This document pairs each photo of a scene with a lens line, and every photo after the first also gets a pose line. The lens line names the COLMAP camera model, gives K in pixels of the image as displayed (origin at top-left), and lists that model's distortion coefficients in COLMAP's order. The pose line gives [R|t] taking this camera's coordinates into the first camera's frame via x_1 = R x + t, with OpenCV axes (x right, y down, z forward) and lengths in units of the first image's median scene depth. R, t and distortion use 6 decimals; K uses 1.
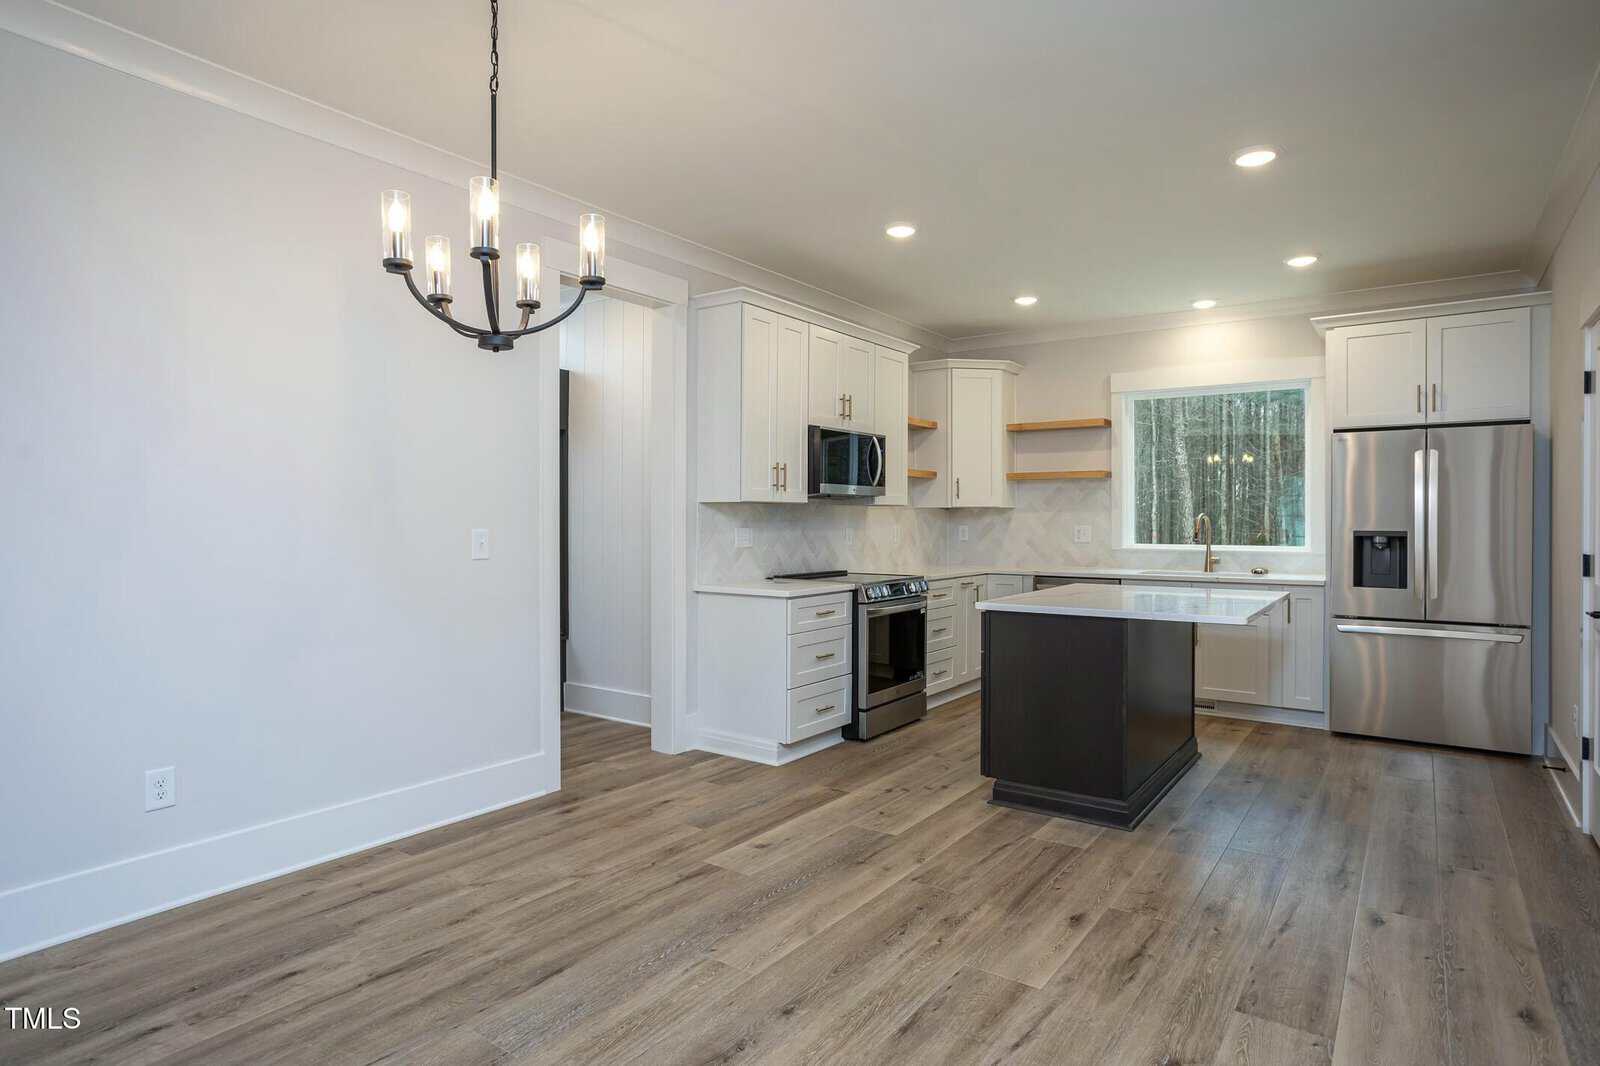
lens RADIAL K [[865.7, 0, 800.0], [0, 865.7, 533.0], [0, 0, 1]] dist [-0.017819, 0.001883]
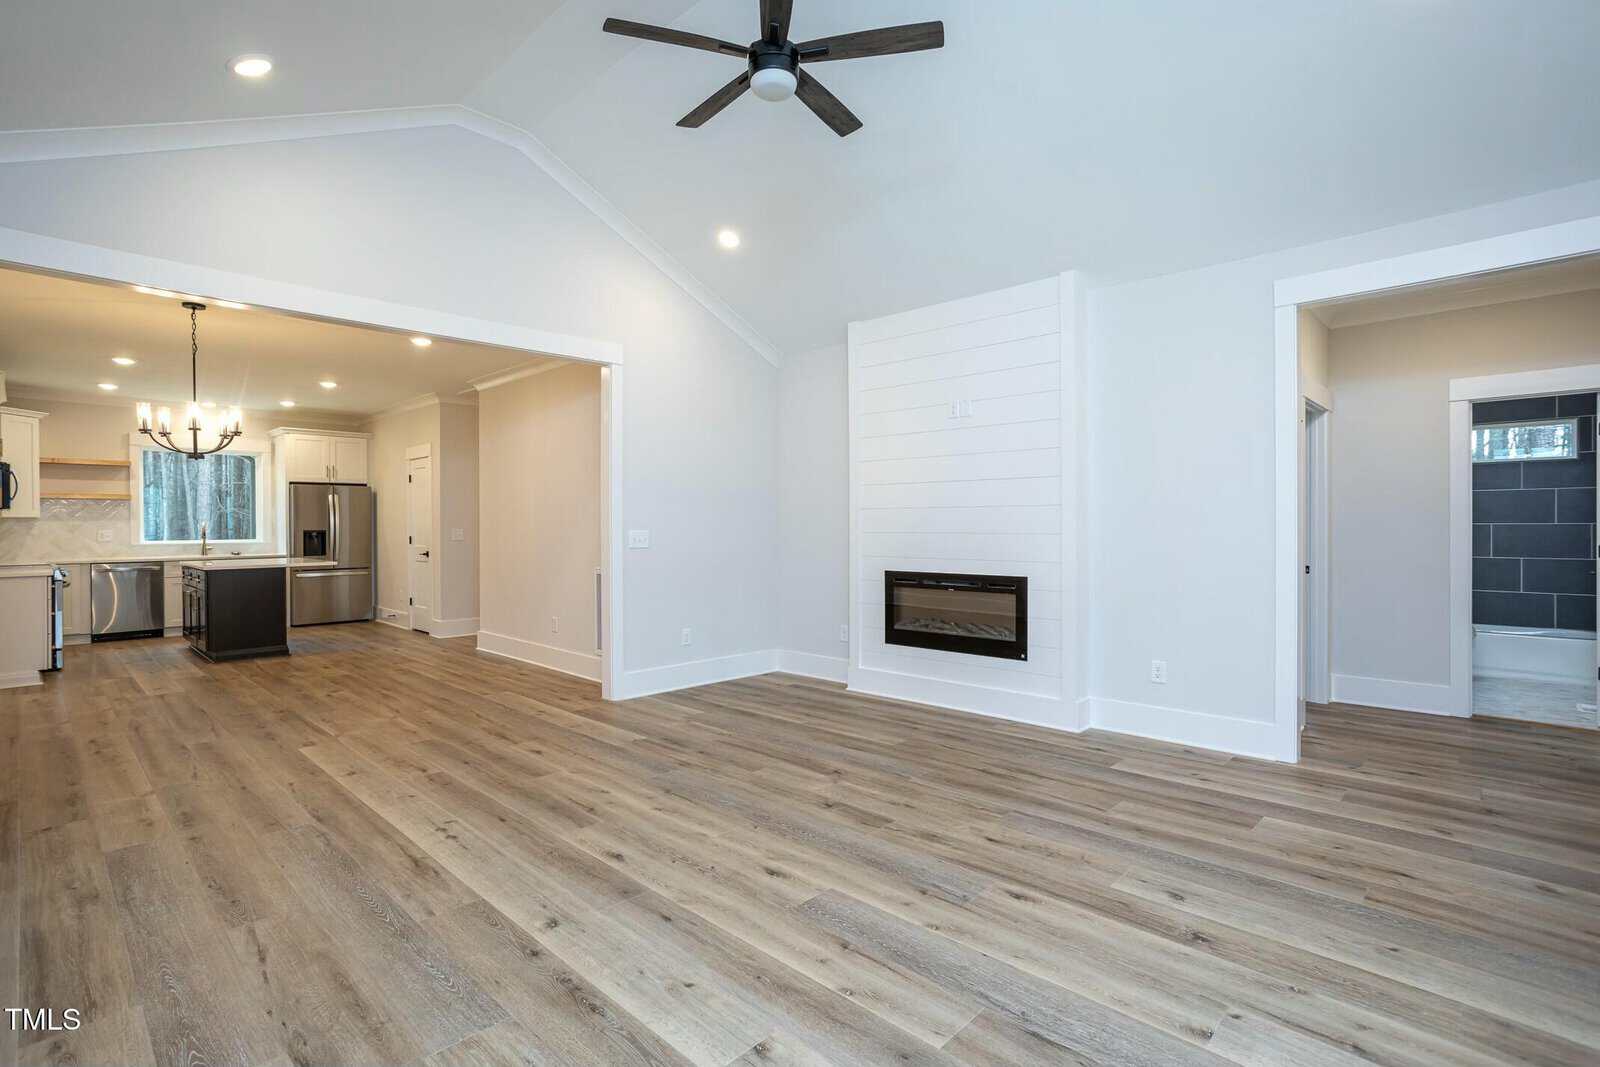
lens RADIAL K [[761.8, 0, 788.4], [0, 761.8, 528.5], [0, 0, 1]] dist [-0.053073, 0.035881]
pose [[0.149574, -0.013001, 0.988665, -0.969647], [0.014975, 0.999829, 0.010883, -0.008968], [-0.988637, 0.013178, 0.149743, -0.457242]]
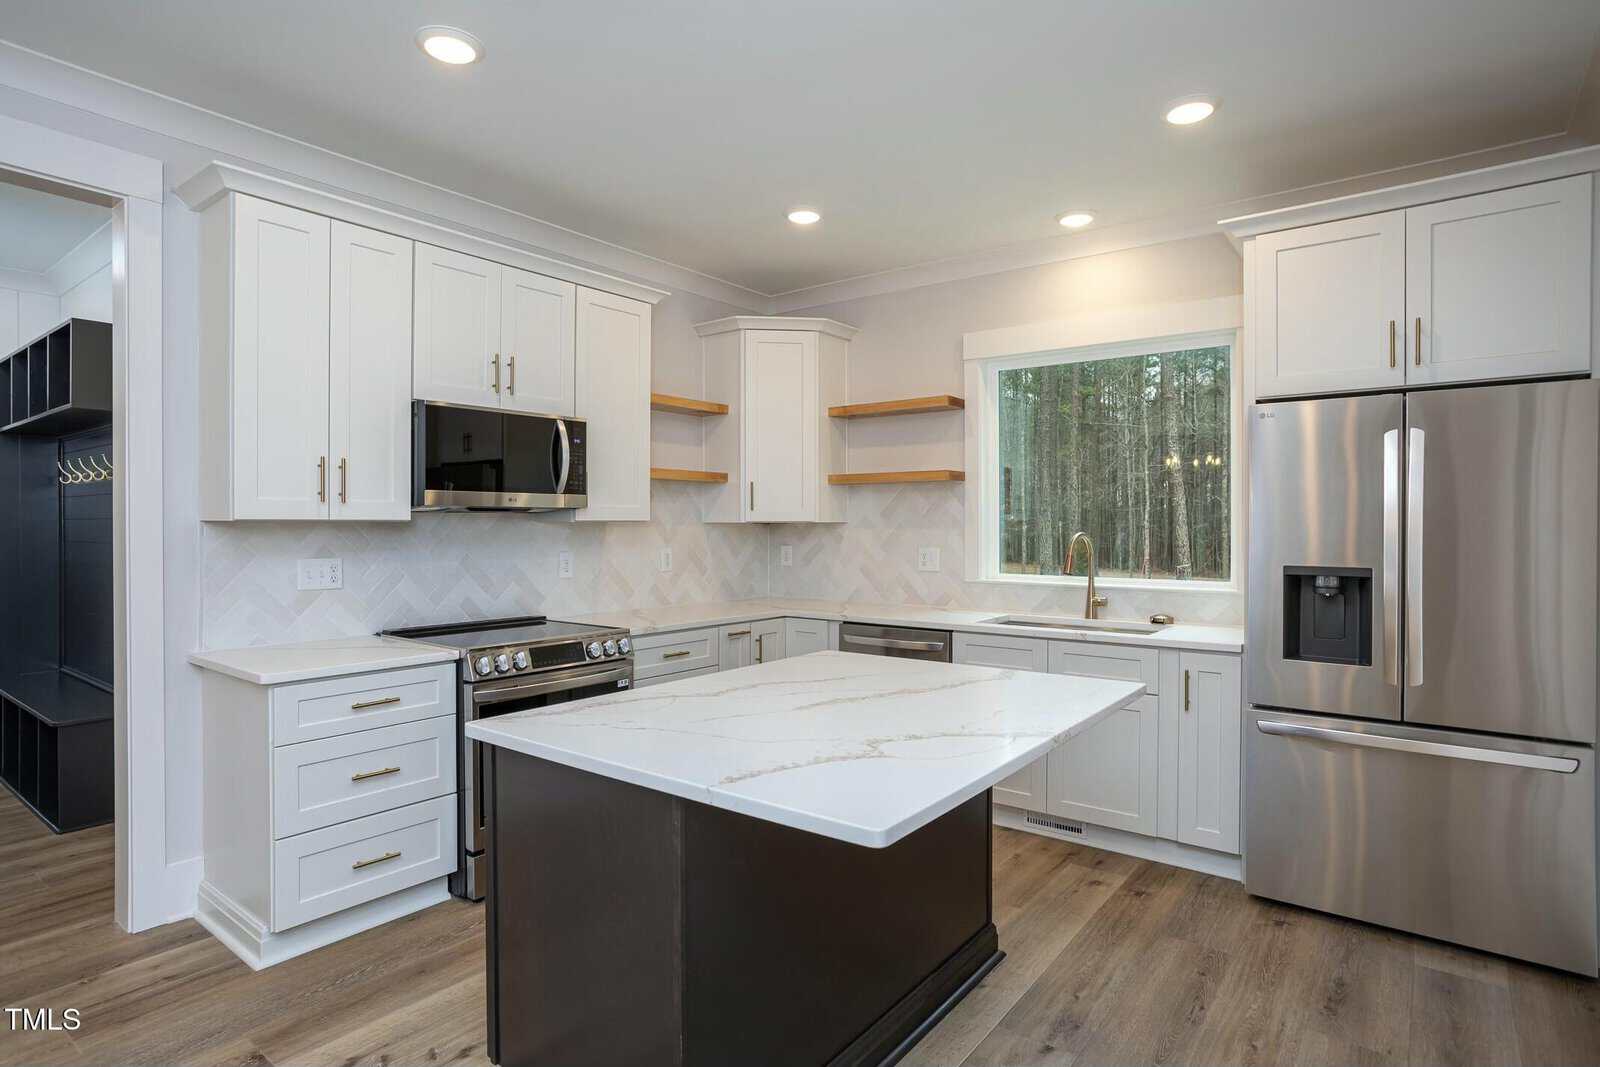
lens RADIAL K [[840.9, 0, 800.0], [0, 840.9, 533.5], [0, 0, 1]] dist [-0.005086, -0.000242]
pose [[0.999180, 0.000338, -0.040476, 0.308524], [-0.000489, 0.999993, -0.003708, -0.021760], [0.040474, 0.003725, 0.999174, 0.372451]]
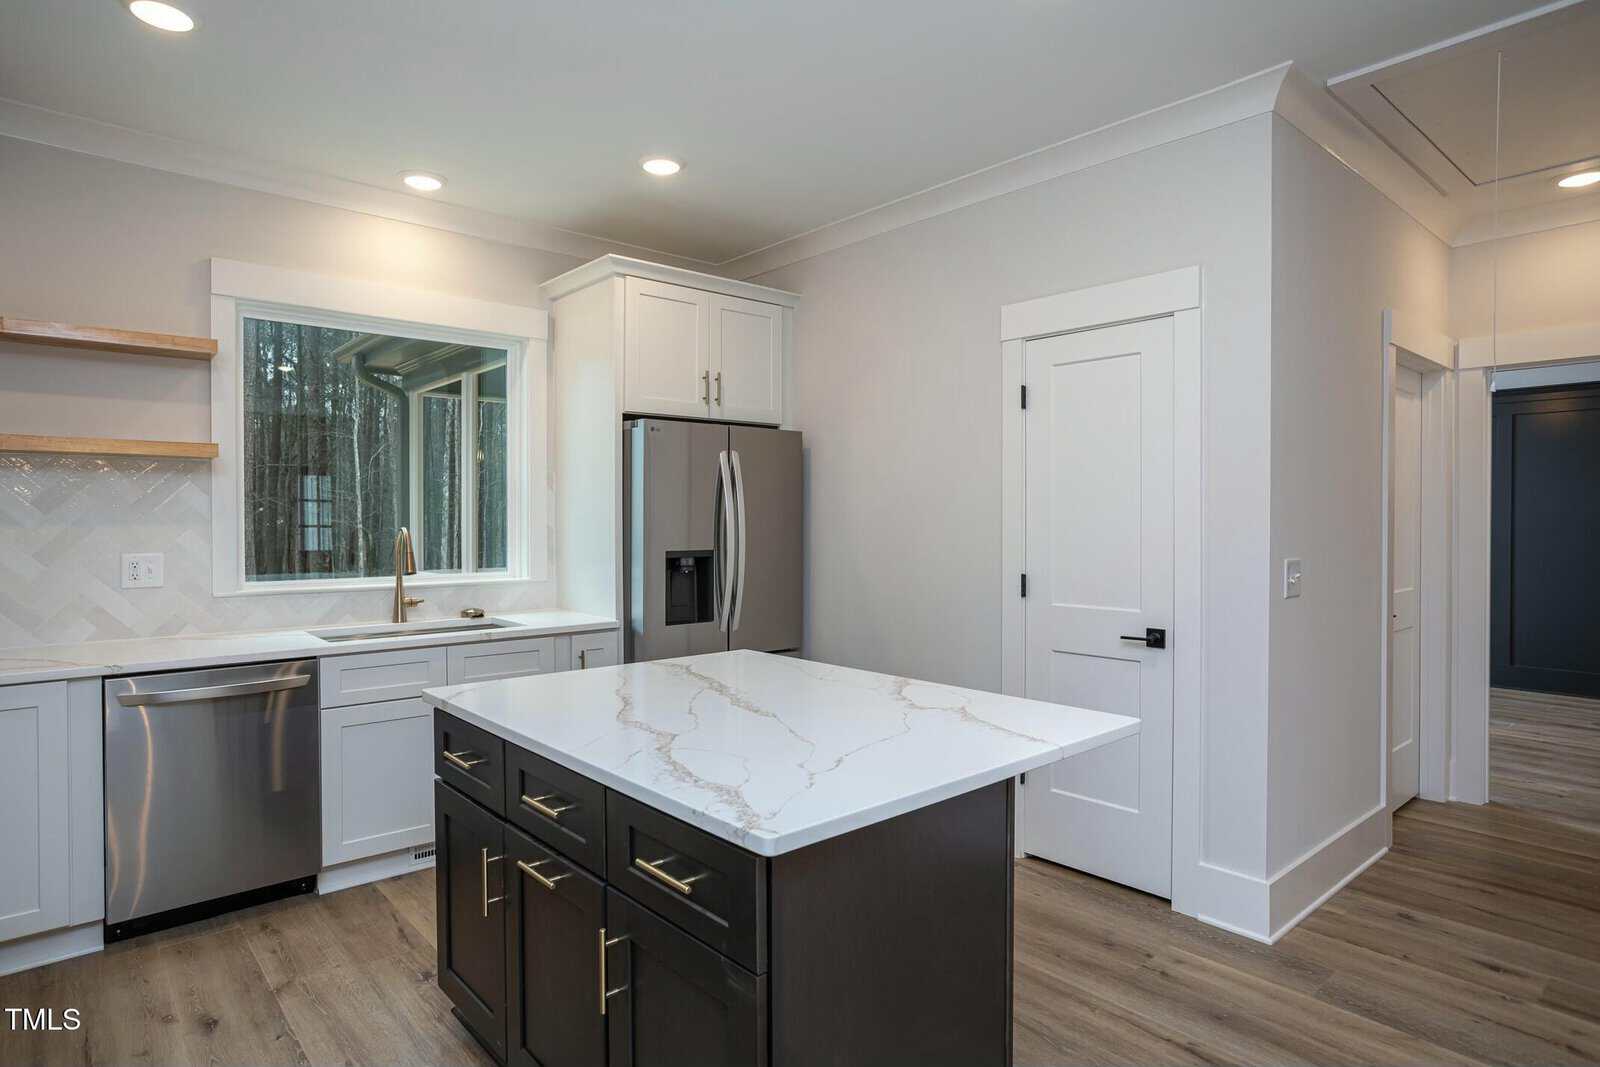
lens RADIAL K [[897.2, 0, 800.0], [0, 897.2, 533.5], [0, 0, 1]] dist [-0.026666, 0.000487]
pose [[0.240361, -0.020681, 0.970463, -0.085446], [0.013883, 0.999744, 0.017866, -0.028866], [-0.970584, 0.009179, 0.240587, 0.649527]]
